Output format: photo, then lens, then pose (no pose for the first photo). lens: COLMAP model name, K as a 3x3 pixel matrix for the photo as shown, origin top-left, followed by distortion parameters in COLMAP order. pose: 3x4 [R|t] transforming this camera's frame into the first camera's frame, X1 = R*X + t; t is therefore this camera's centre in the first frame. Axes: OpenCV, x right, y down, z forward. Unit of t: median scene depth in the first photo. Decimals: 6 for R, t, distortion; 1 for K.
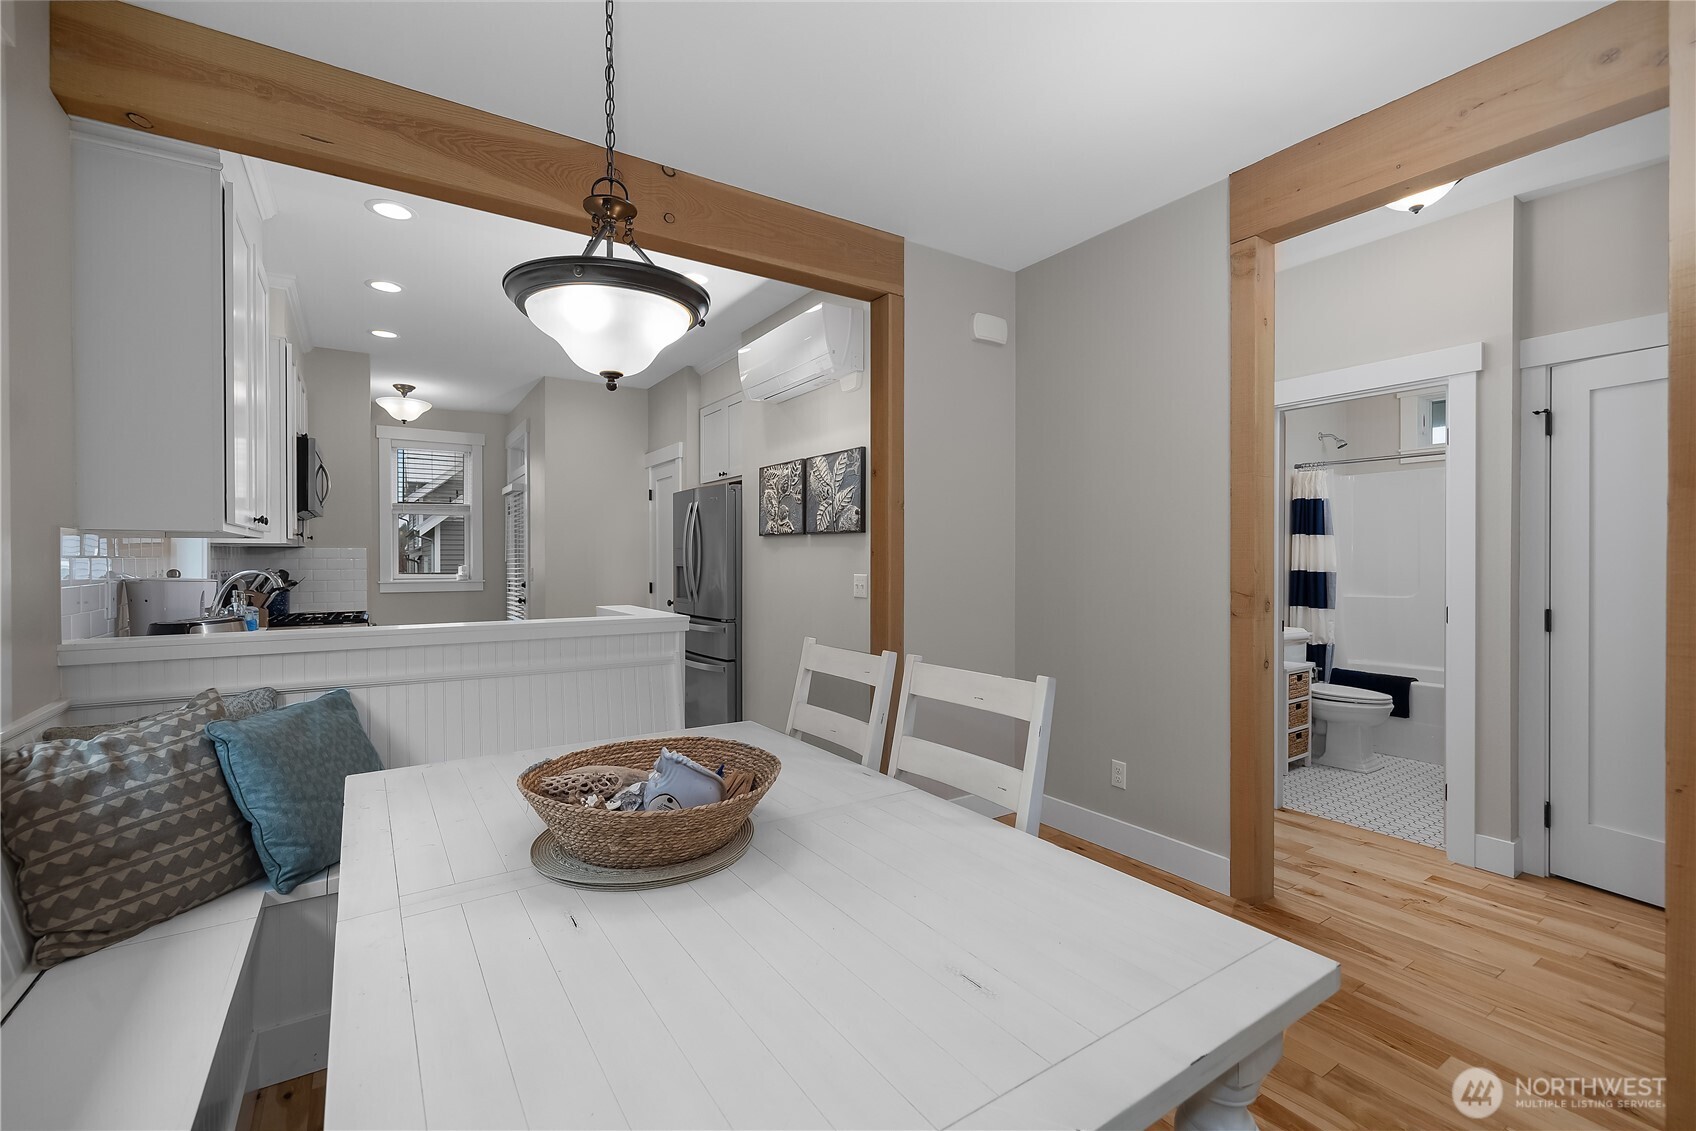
lens RADIAL K [[719.5, 0, 848.0], [0, 719.5, 565.5], [0, 0, 1]] dist [-0.001584, -0.000233]
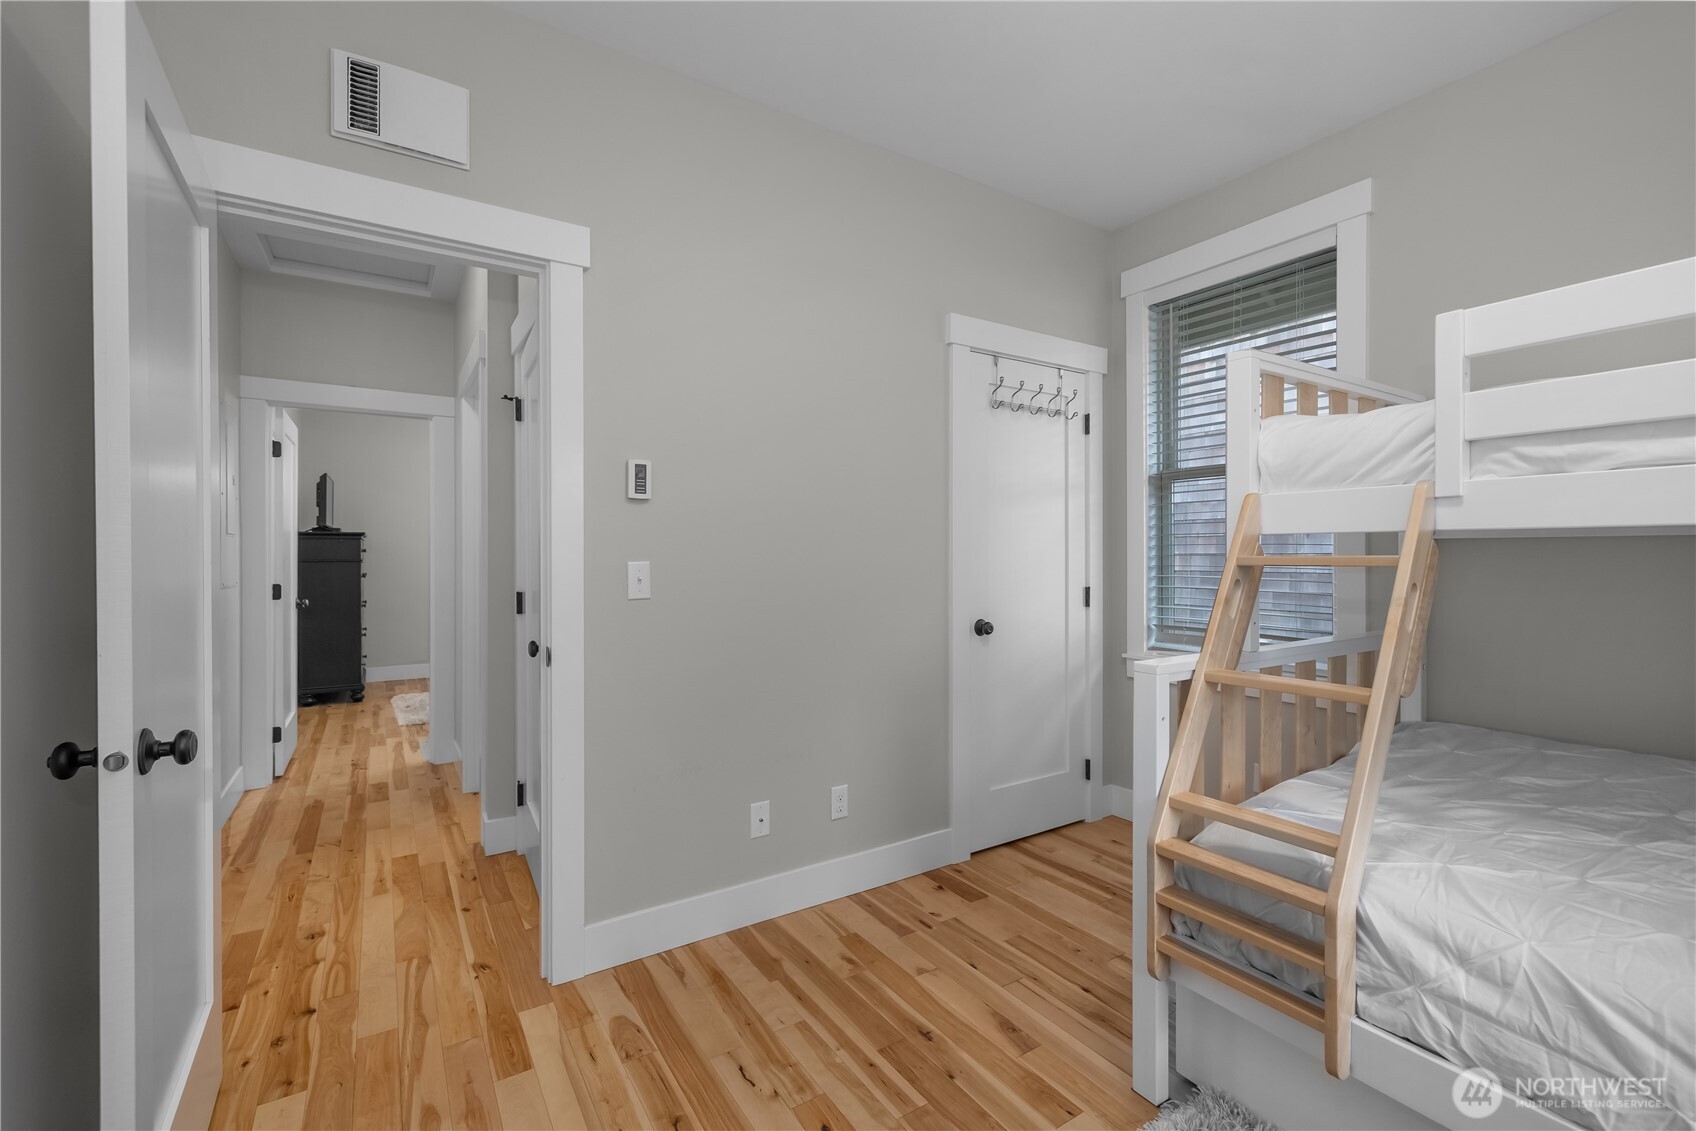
lens RADIAL K [[719.5, 0, 848.0], [0, 719.5, 565.5], [0, 0, 1]] dist [-0.001584, -0.000233]
pose [[0.999994, -0.000863, -0.003349, 1.461487], [0.000863, 1.000000, -0.000162, 0.023985], [0.003349, 0.000160, 0.999994, -0.019242]]
